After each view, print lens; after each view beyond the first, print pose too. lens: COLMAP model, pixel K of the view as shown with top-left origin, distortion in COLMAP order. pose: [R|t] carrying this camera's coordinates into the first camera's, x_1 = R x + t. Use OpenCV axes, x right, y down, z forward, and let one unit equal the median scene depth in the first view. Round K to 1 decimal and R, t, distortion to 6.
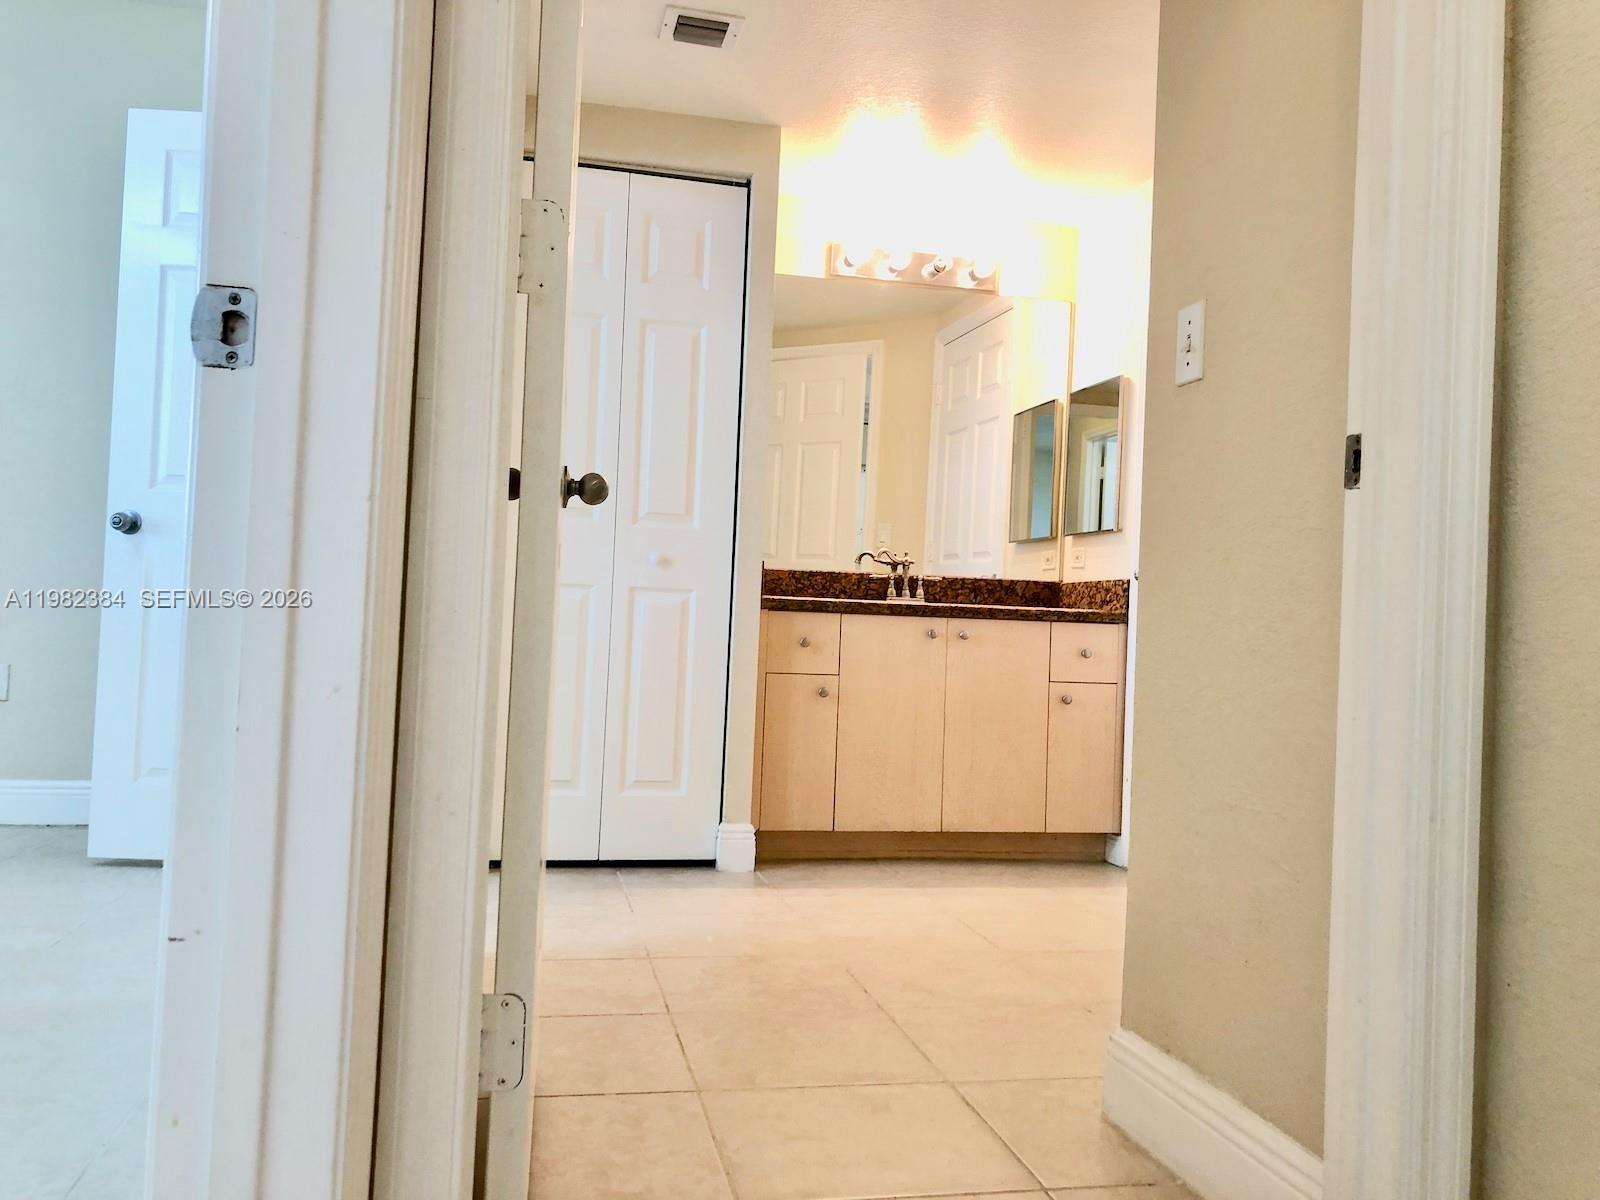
lens RADIAL K [[1280.0, 0, 800.0], [0, 1280.0, 600.0], [0, 0, 1]] dist [0.088279, 0.001994]
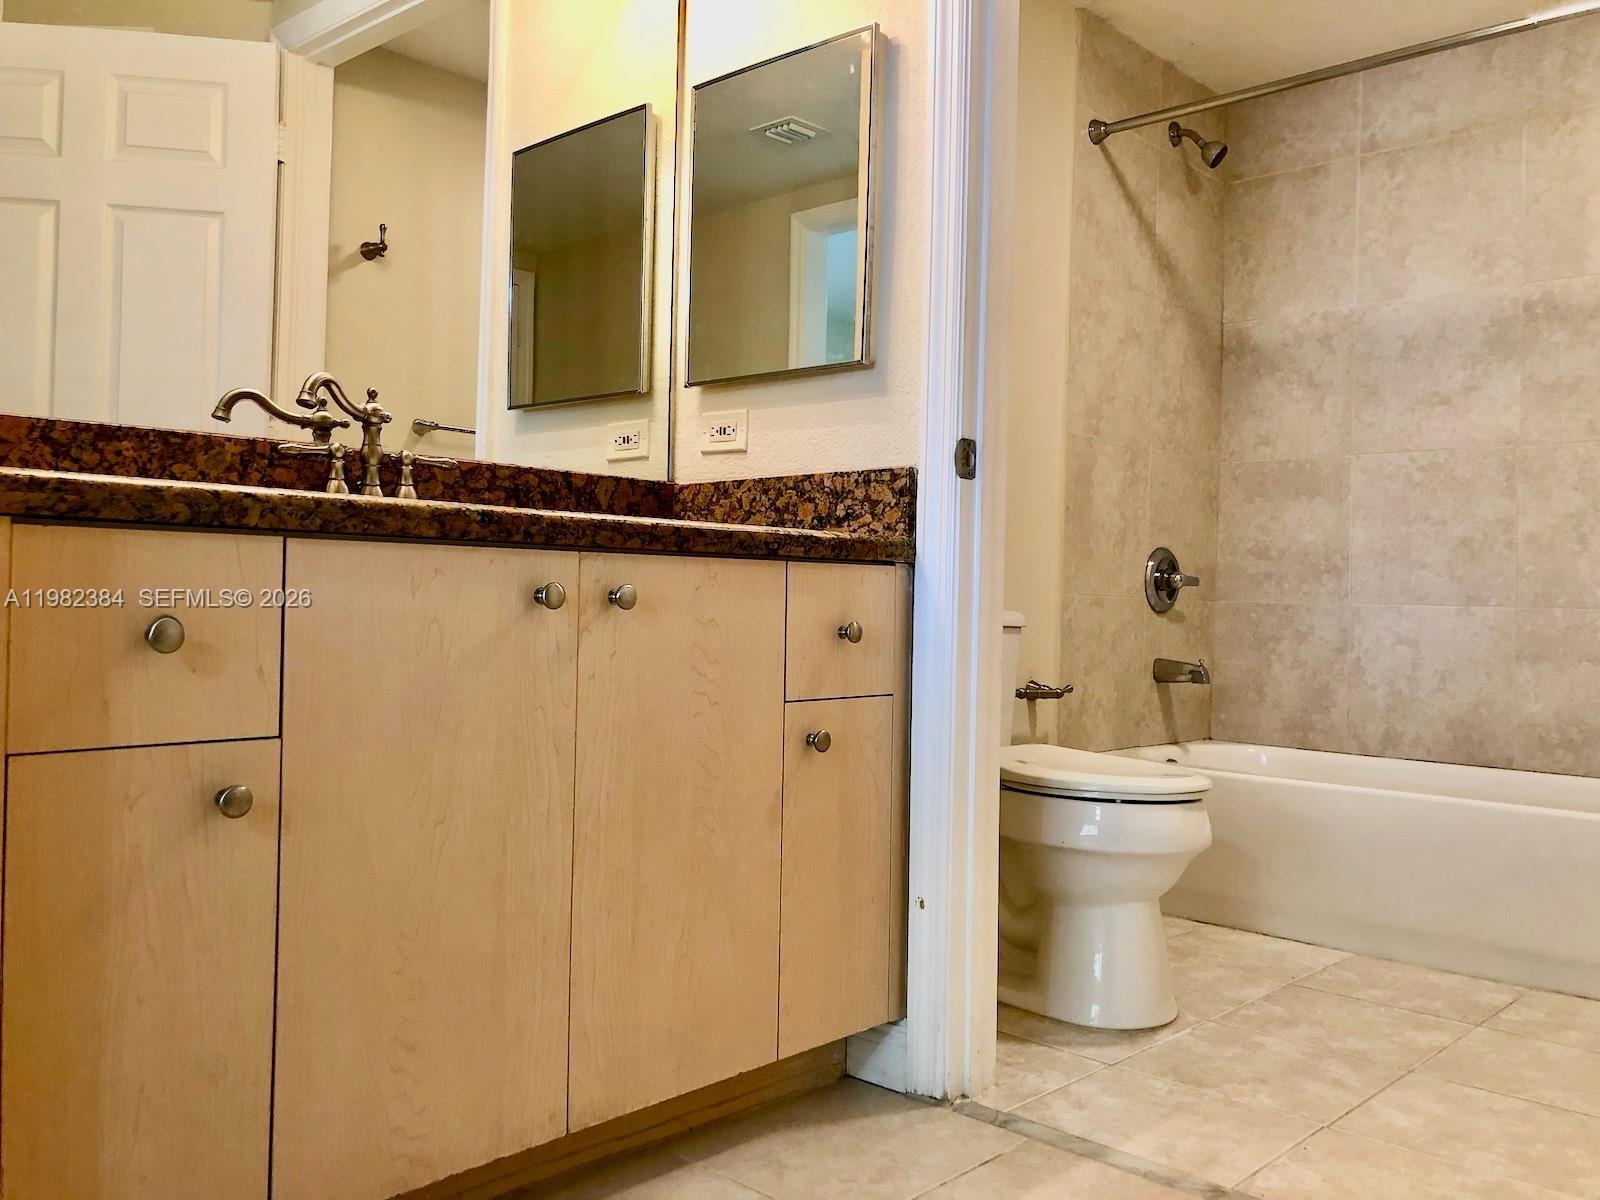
lens RADIAL K [[1318.4, 0, 807.9], [0, 1318.4, 596.3], [0, 0, 1]] dist [0.010685, 0.012026]
pose [[0.820924, -0.021533, 0.570631, -0.043860], [0.002962, 0.999436, 0.033453, 0.013816], [-0.571029, -0.025772, 0.820525, 0.631301]]
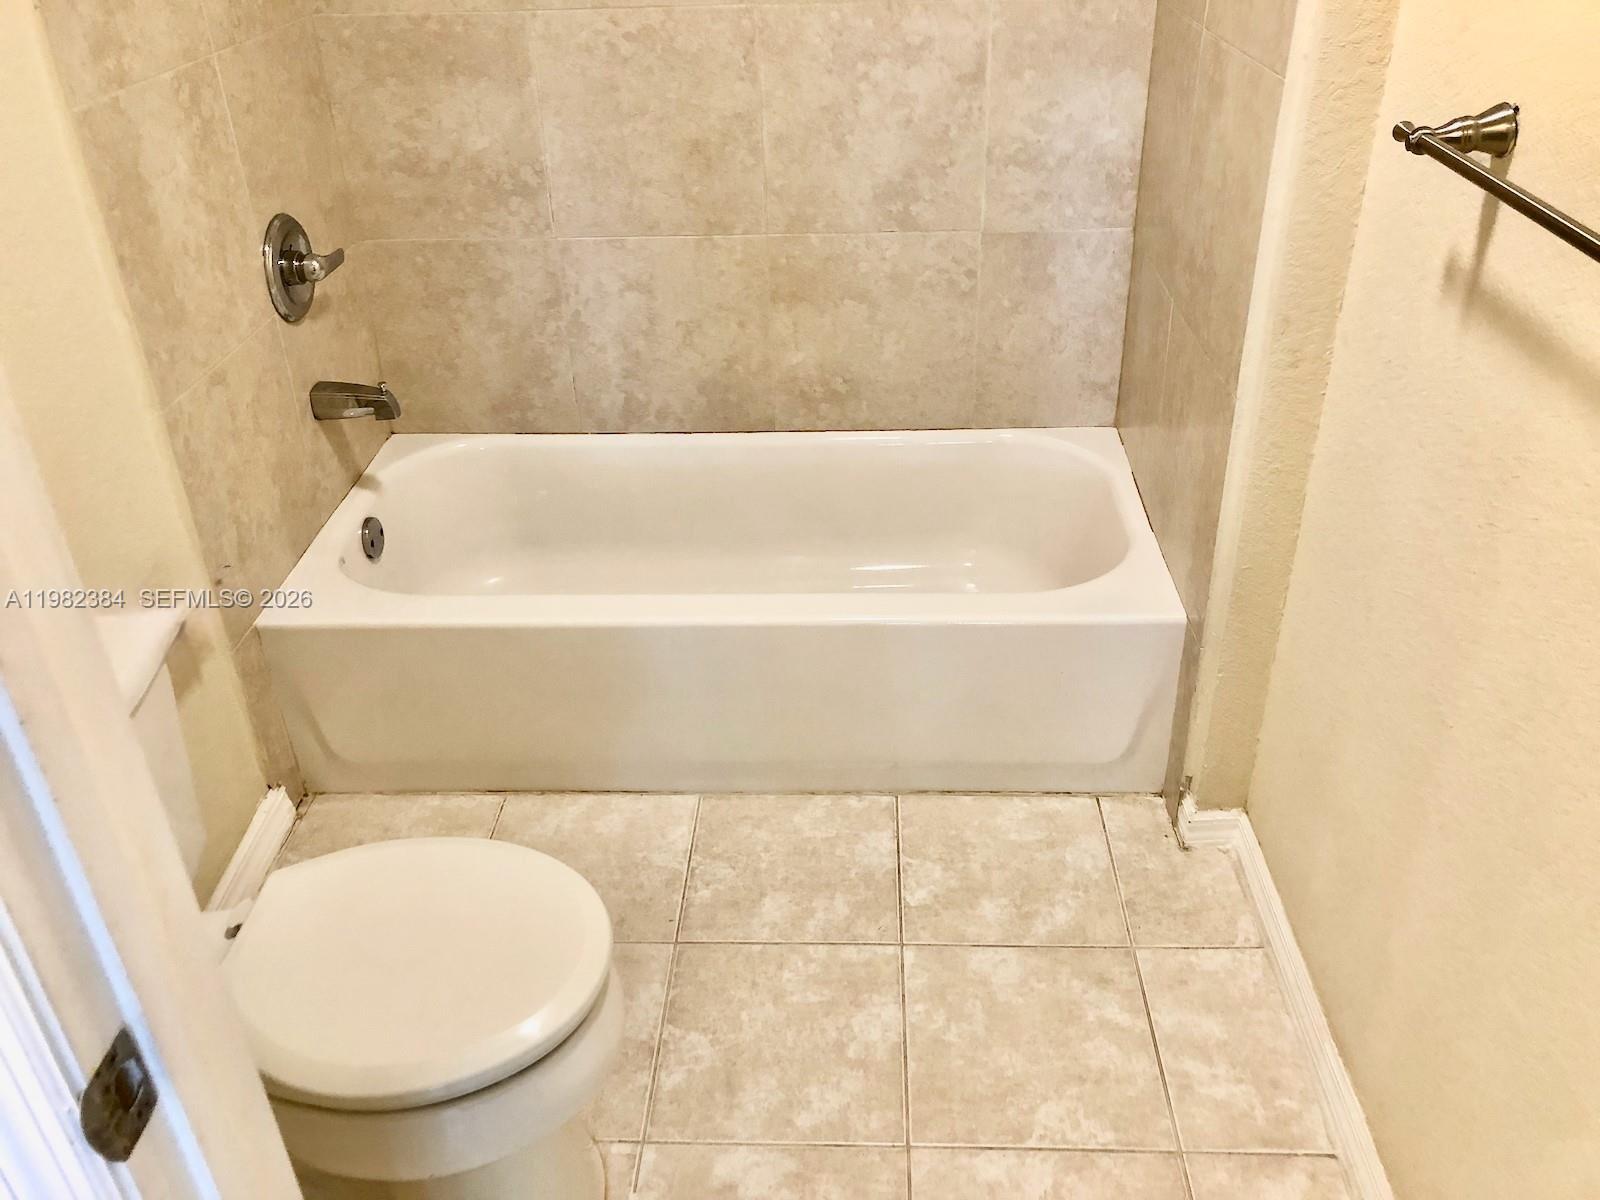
lens RADIAL K [[1315.1, 0, 800.6], [0, 1315.1, 577.9], [0, 0, 1]] dist [0.054247, -0.098540]
pose [[0.248908, -0.542724, 0.802182, 0.191864], [0.024347, 0.831494, 0.555000, -0.154842], [-0.968221, -0.118613, 0.220179, 0.872779]]
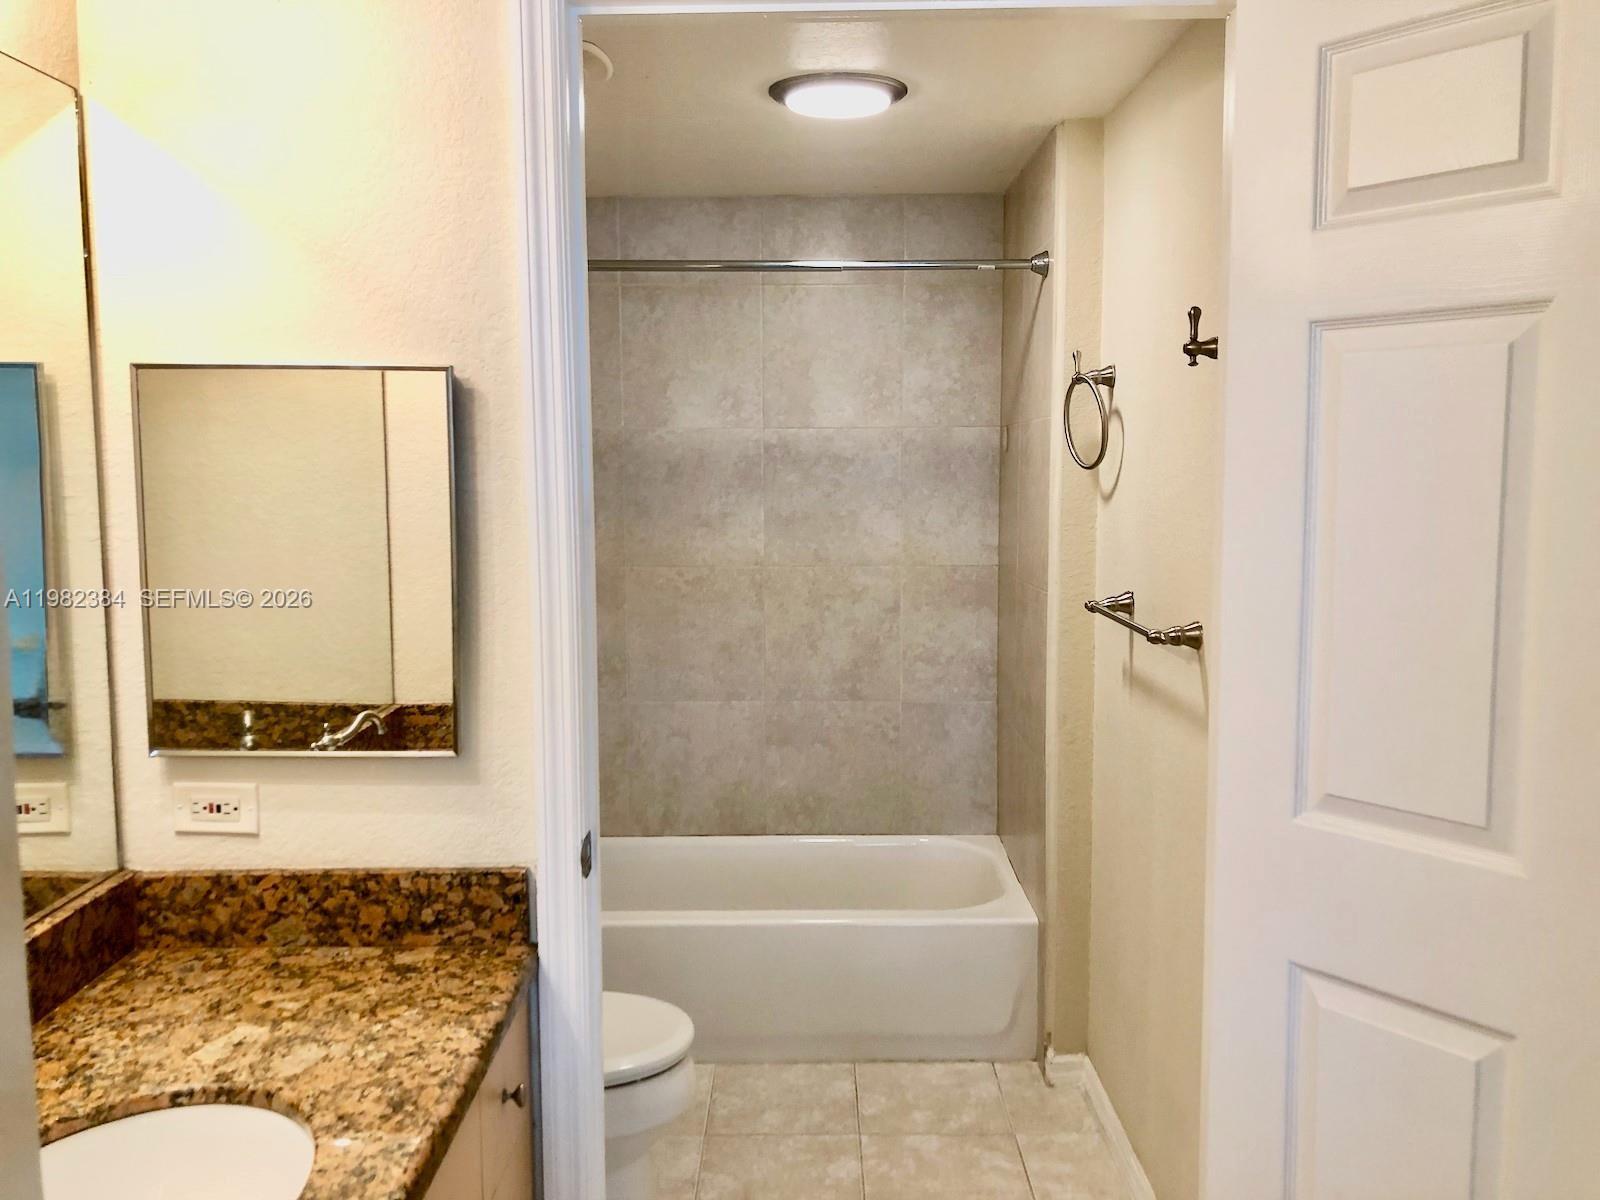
lens RADIAL K [[1313.3, 0, 800.0], [0, 1313.3, 574.4], [0, 0, 1]] dist [0.109329, -0.138147]
pose [[0.215156, -0.137752, 0.966816, -0.134060], [-0.004198, 0.989862, 0.141970, -0.174541], [-0.976571, -0.034604, 0.212396, 0.818209]]
